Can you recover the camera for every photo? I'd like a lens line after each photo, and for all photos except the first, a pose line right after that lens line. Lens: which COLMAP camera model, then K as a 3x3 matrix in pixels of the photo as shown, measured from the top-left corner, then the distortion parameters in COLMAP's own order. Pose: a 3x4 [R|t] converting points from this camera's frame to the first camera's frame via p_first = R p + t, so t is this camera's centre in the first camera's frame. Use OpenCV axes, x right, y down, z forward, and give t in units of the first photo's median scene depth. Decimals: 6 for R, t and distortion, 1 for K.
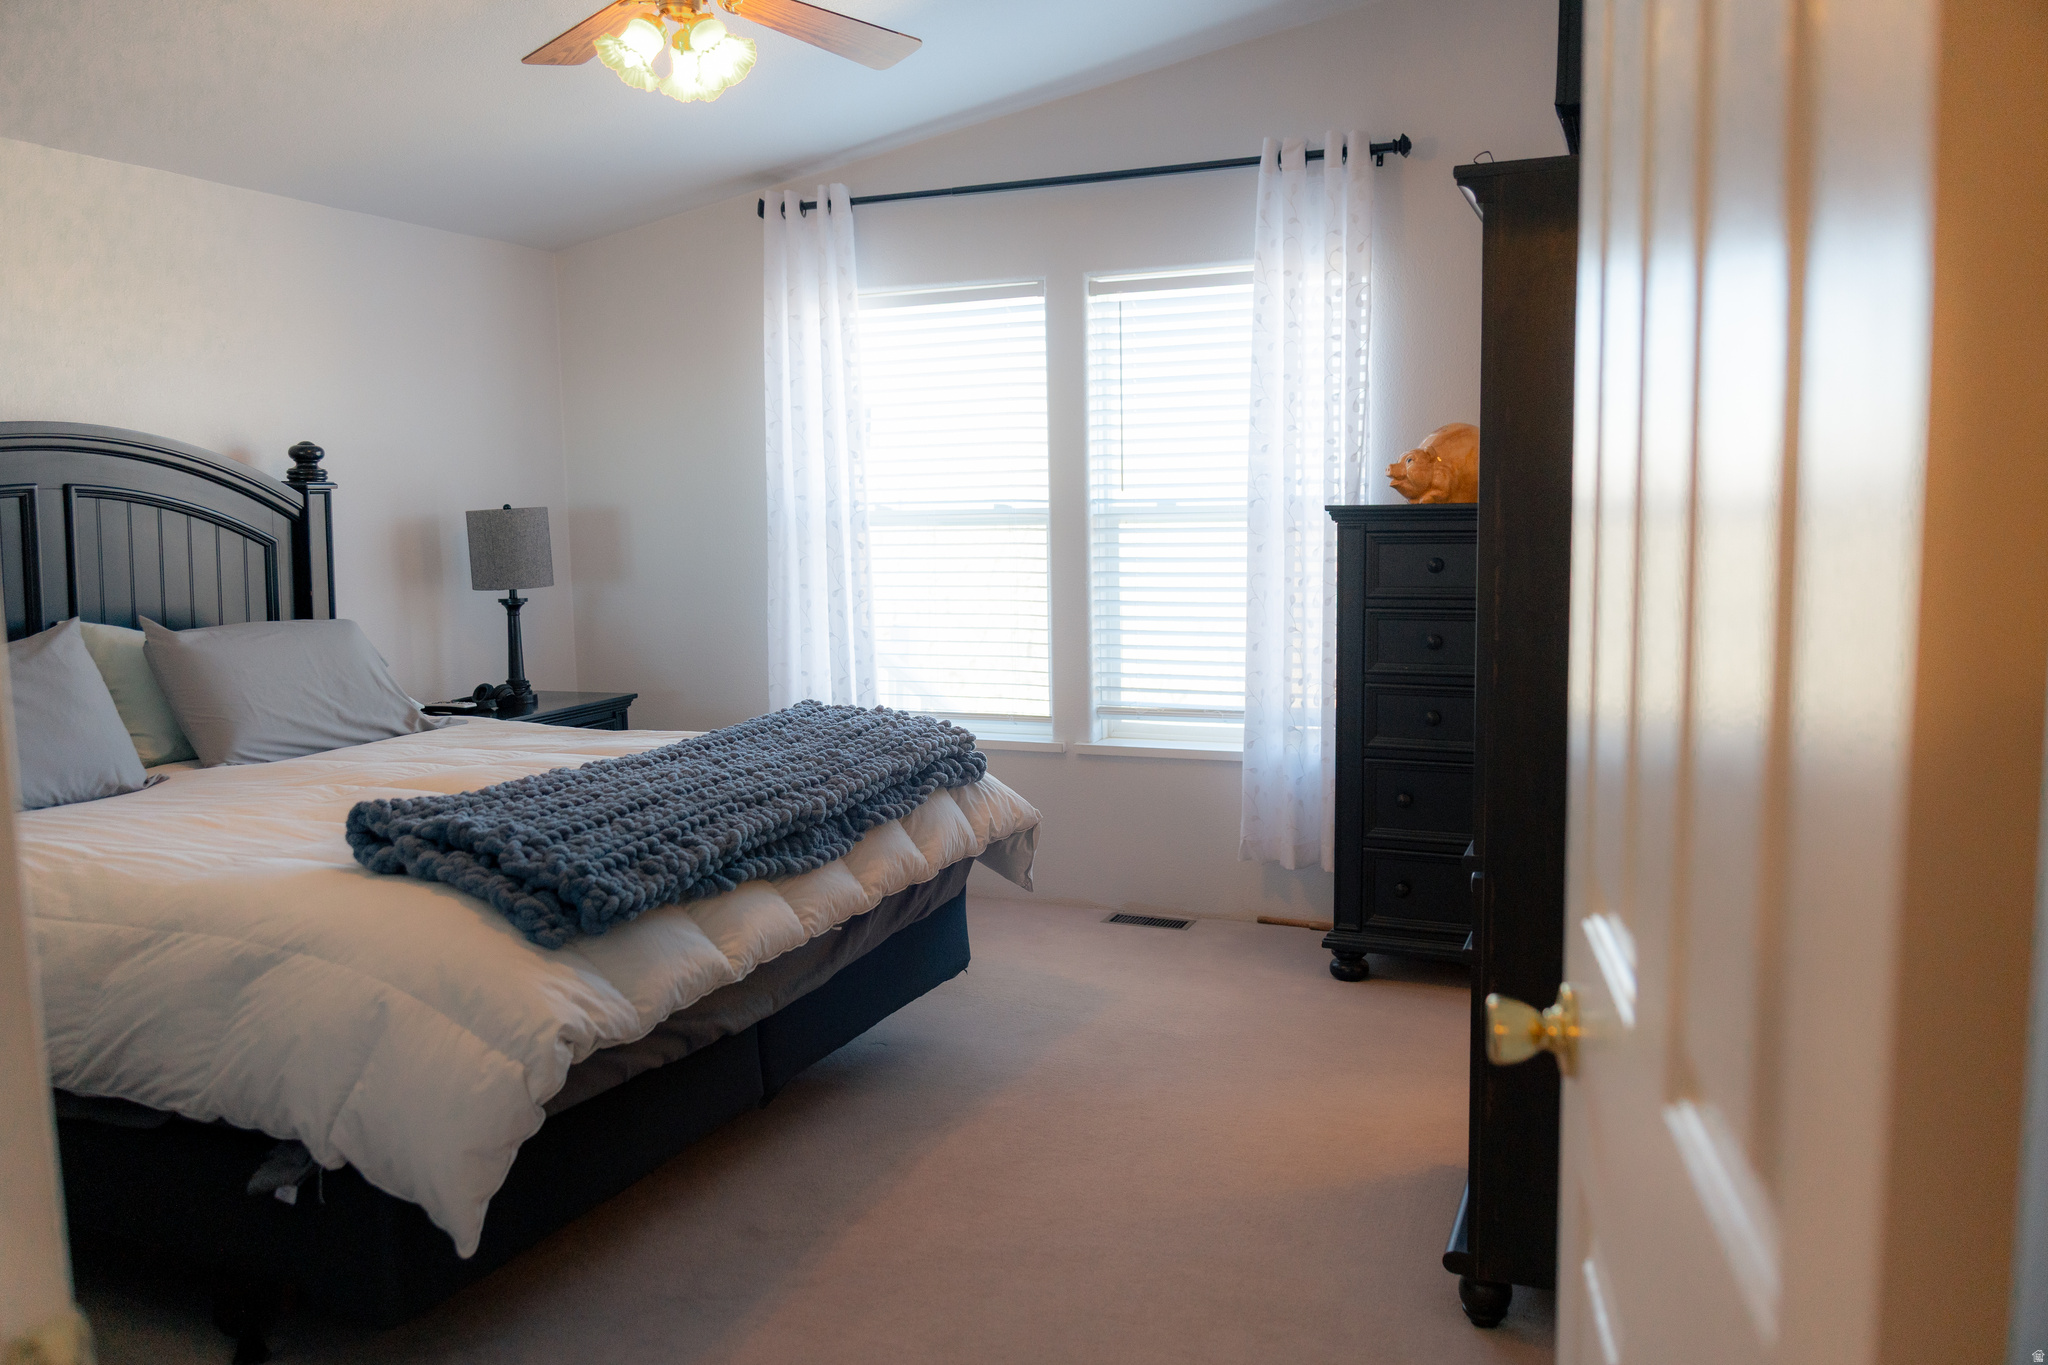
lens RADIAL K [[1625.2, 0, 1024.0], [0, 1625.2, 682.5], [0, 0, 1]] dist [0.014488, -0.014721]
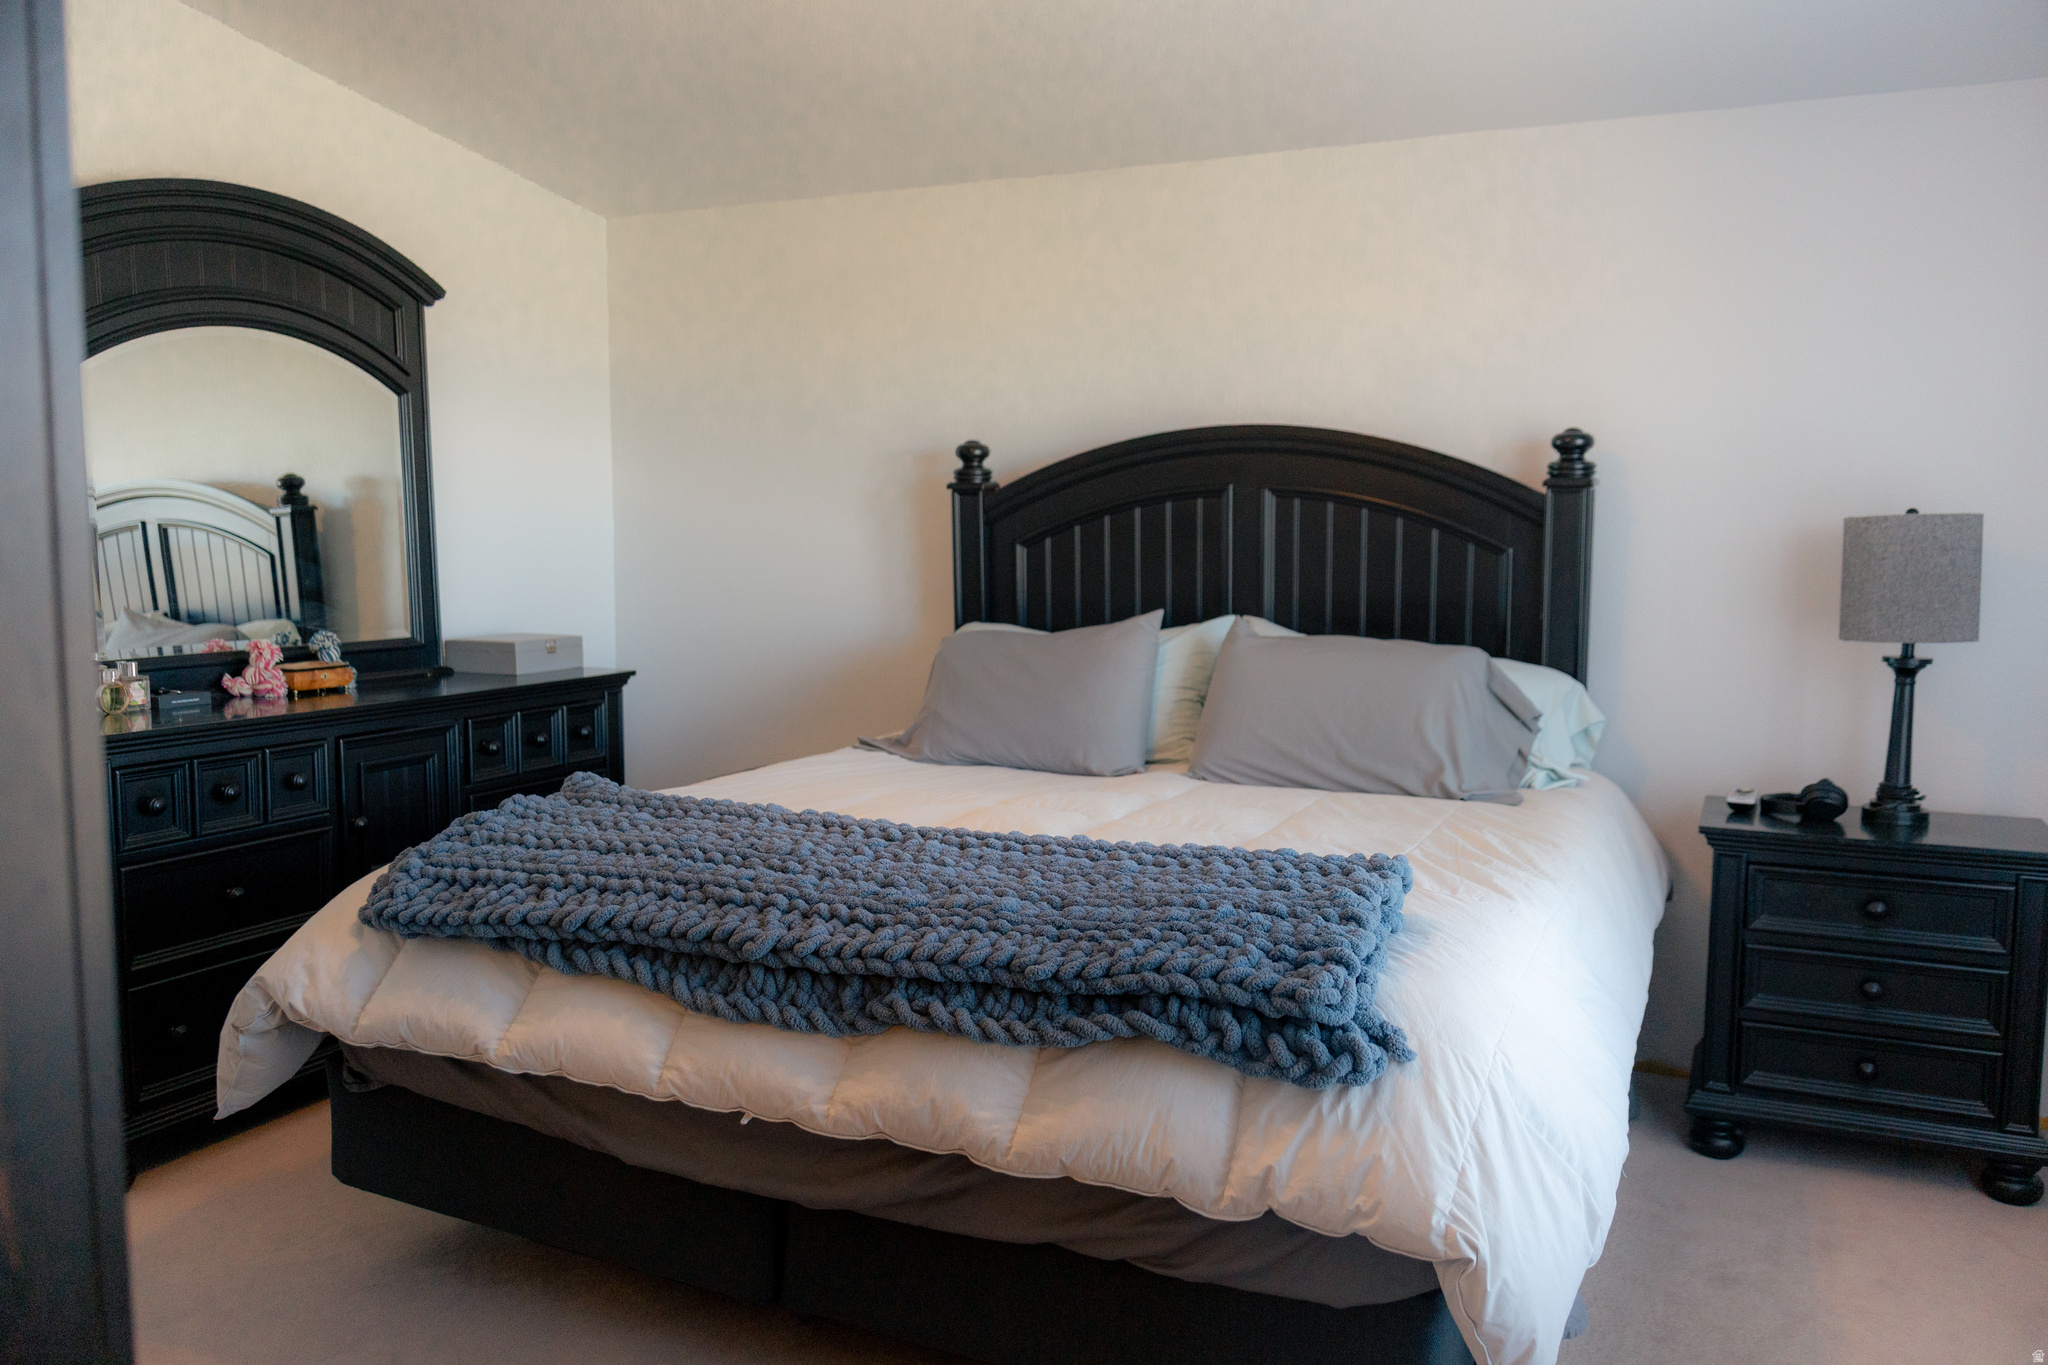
lens RADIAL K [[1625.2, 0, 1024.0], [0, 1625.2, 682.5], [0, 0, 1]] dist [0.014488, -0.014721]
pose [[-0.146274, 0.129973, -0.980669, 0.401894], [-0.095210, 0.984879, 0.144733, -0.113953], [0.984652, 0.114540, -0.131688, 0.847380]]
